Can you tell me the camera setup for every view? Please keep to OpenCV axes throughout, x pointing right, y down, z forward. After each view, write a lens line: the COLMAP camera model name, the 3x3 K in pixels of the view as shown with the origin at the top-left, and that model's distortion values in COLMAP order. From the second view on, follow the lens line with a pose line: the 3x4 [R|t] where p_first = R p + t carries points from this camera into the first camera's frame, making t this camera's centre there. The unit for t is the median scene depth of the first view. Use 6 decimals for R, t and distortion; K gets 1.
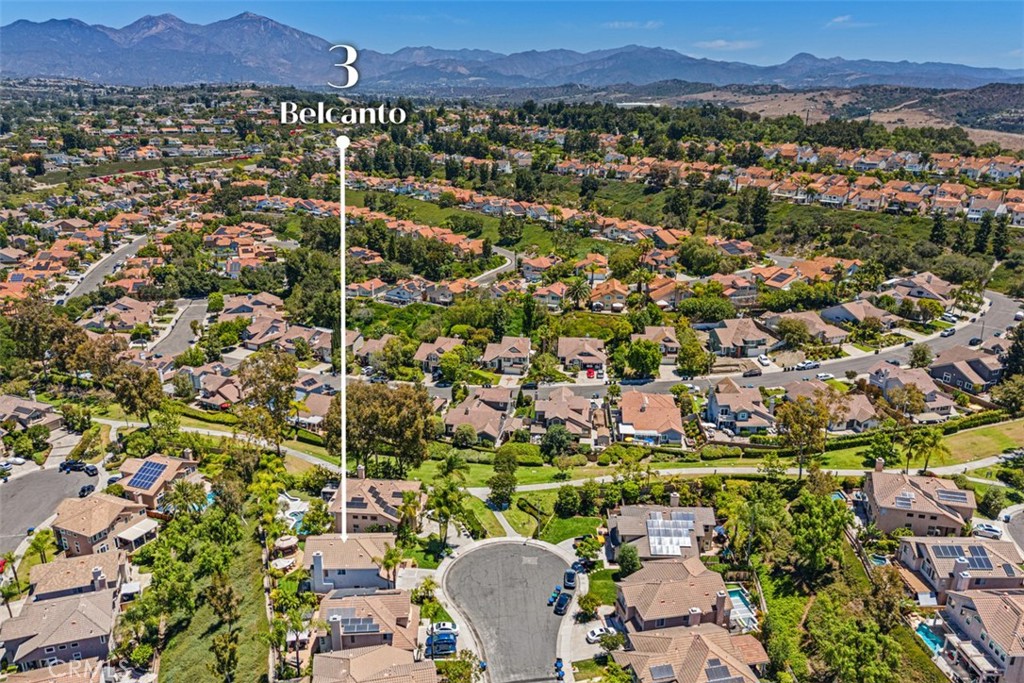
lens RADIAL K [[759.6, 0, 515.2], [0, 759.6, 339.1], [0, 0, 1]] dist [0.070823, -0.079972]
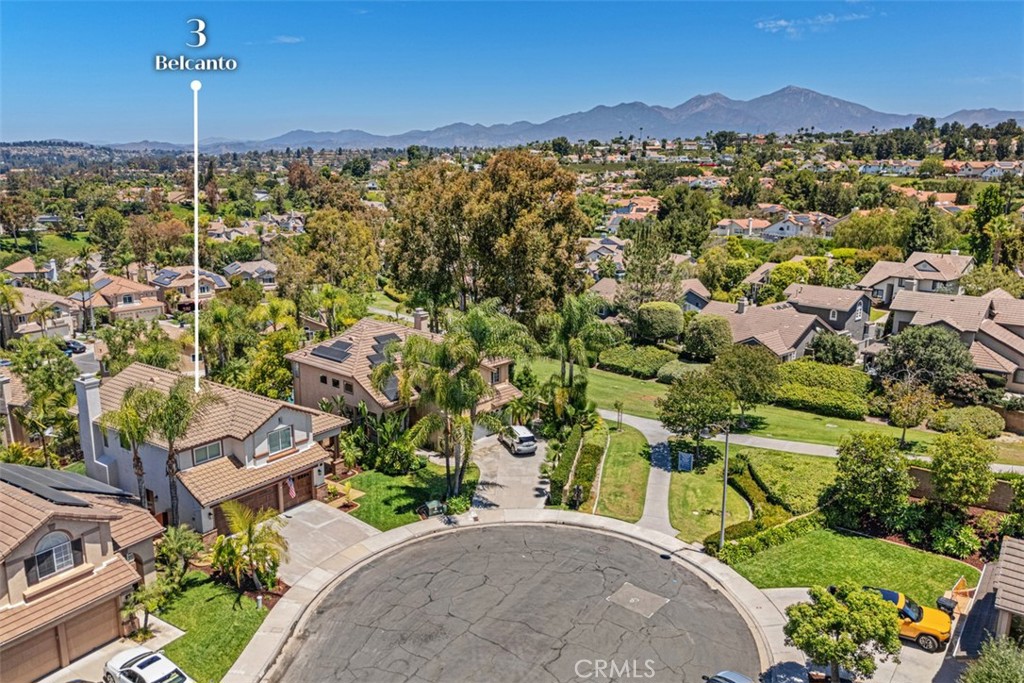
lens RADIAL K [[759.6, 0, 515.2], [0, 759.6, 339.1], [0, 0, 1]] dist [0.070823, -0.079972]
pose [[0.800921, 0.130522, -0.584371, 0.129963], [-0.179574, 0.983388, -0.026474, 0.188482], [0.571208, 0.126142, 0.811055, 0.655883]]
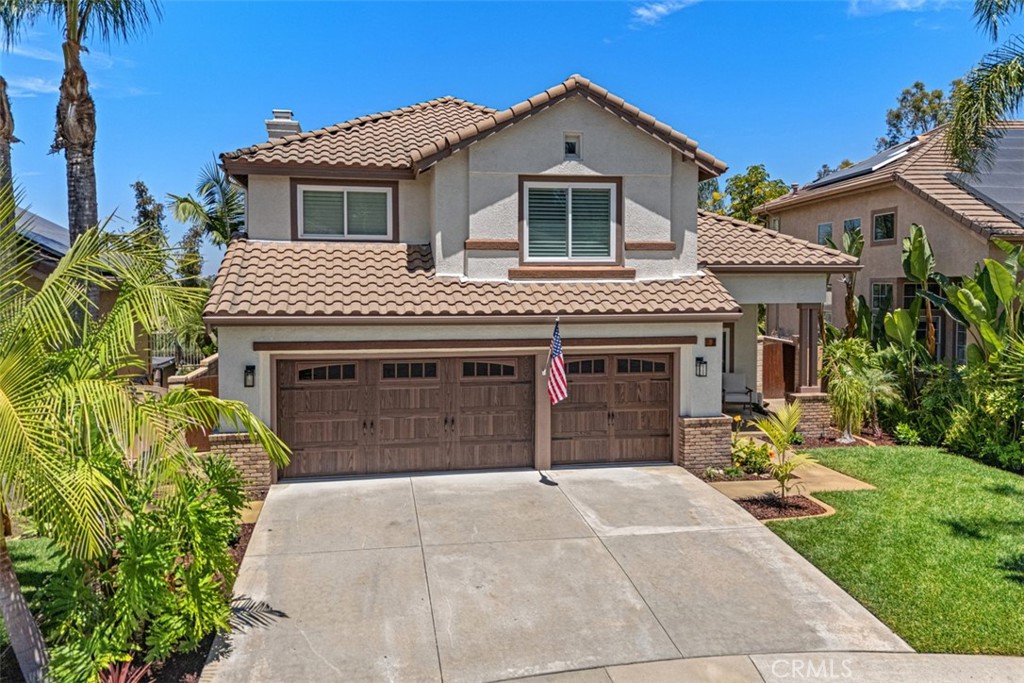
lens RADIAL K [[759.6, 0, 515.2], [0, 759.6, 339.1], [0, 0, 1]] dist [0.070823, -0.079972]
pose [[0.161695, 0.058886, -0.985082, -0.042229], [-0.291794, 0.956436, 0.009278, 0.256144], [0.942715, 0.285941, 0.171834, 0.851297]]
